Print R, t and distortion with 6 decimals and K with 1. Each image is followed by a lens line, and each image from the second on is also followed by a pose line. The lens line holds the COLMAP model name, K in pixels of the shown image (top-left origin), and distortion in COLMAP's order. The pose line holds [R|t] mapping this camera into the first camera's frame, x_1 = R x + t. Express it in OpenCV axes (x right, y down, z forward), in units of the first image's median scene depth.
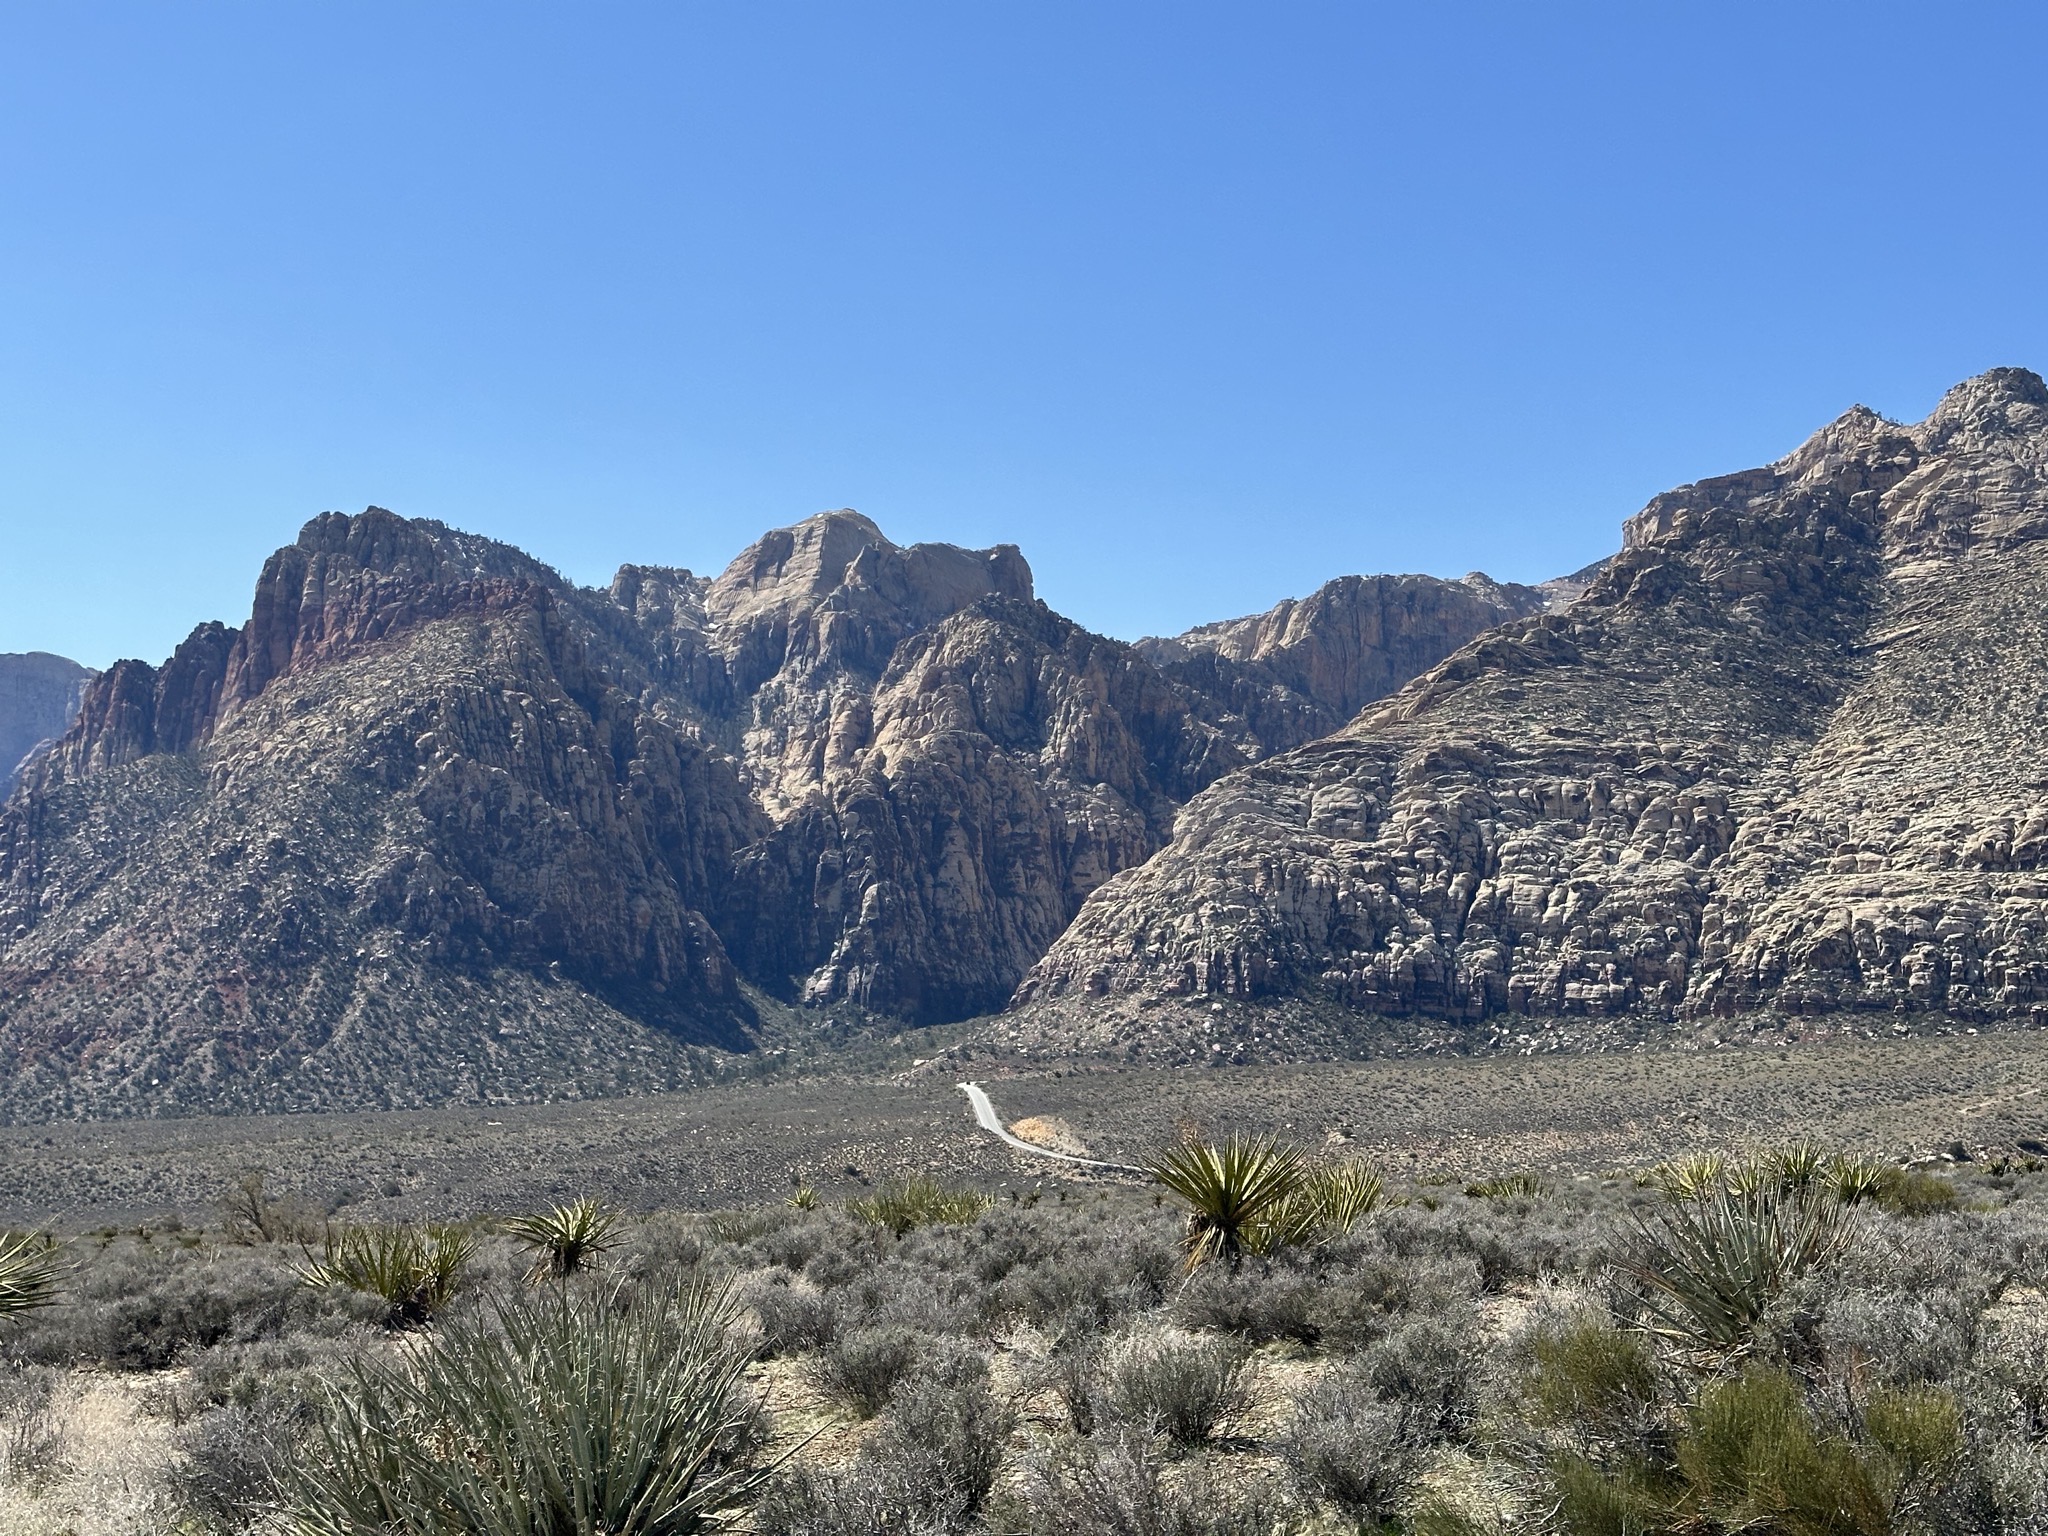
lens RADIAL K [[2862.7, 0, 1011.1], [0, 2862.7, 760.1], [0, 0, 1]] dist [0.215931, -0.381352]
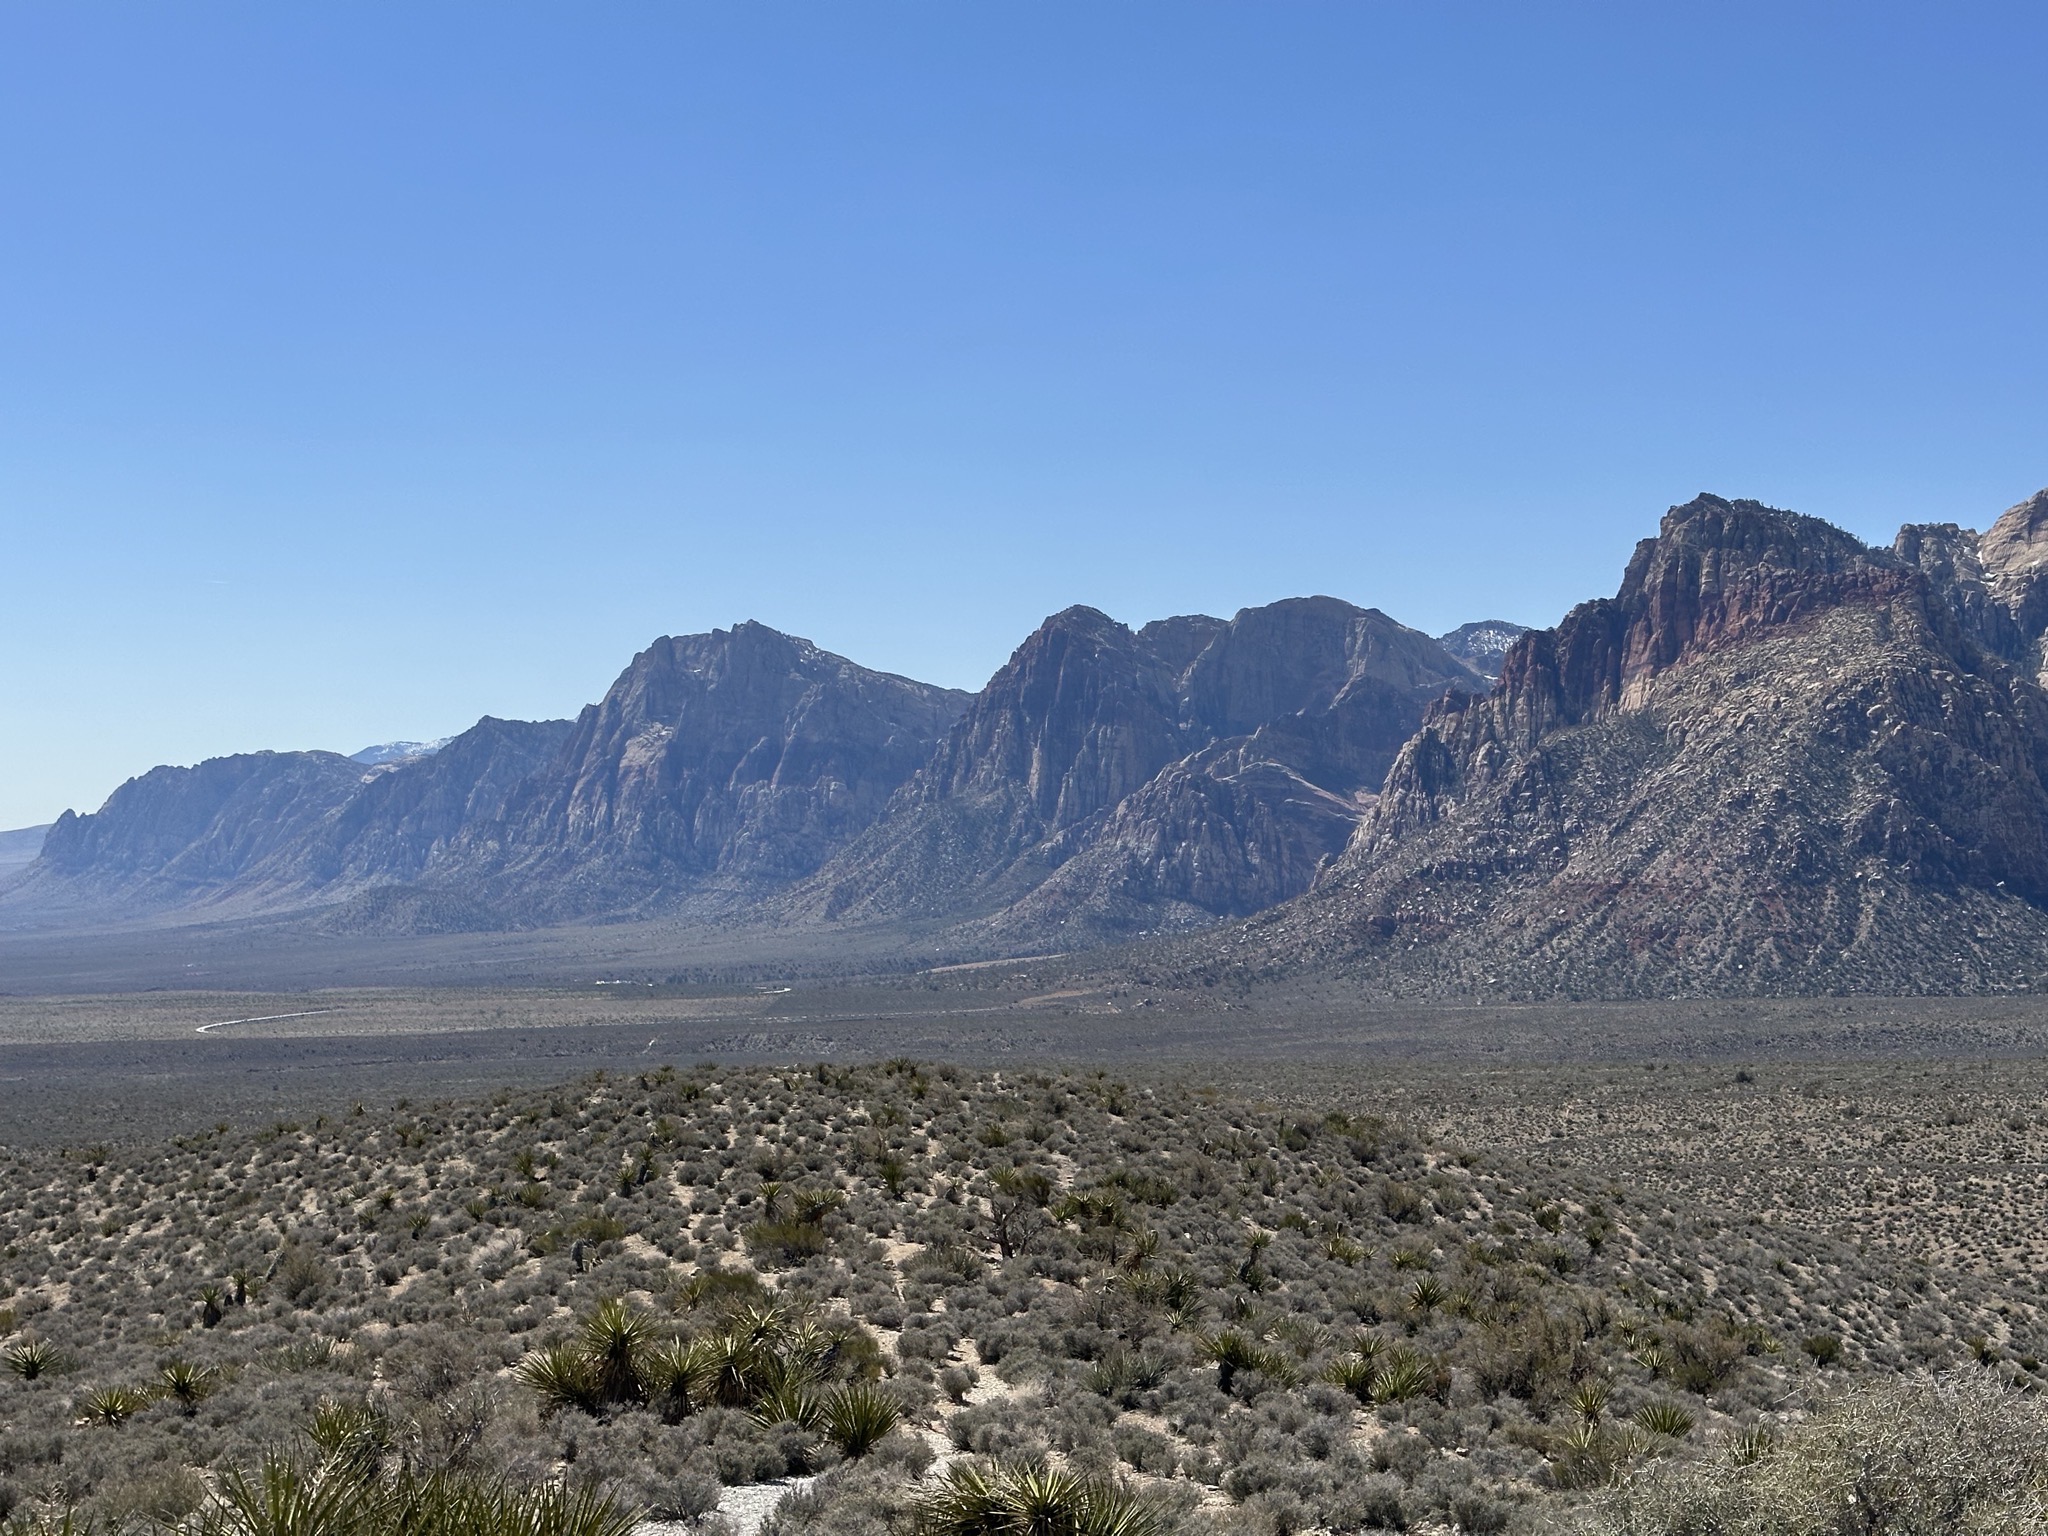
lens RADIAL K [[2862.7, 0, 1011.1], [0, 2862.7, 760.1], [0, 0, 1]] dist [0.215931, -0.381352]
pose [[0.941493, -0.009711, -0.336893, -0.128099], [0.024764, 0.998876, 0.040415, -0.048082], [0.336122, -0.046394, 0.940675, -0.381867]]
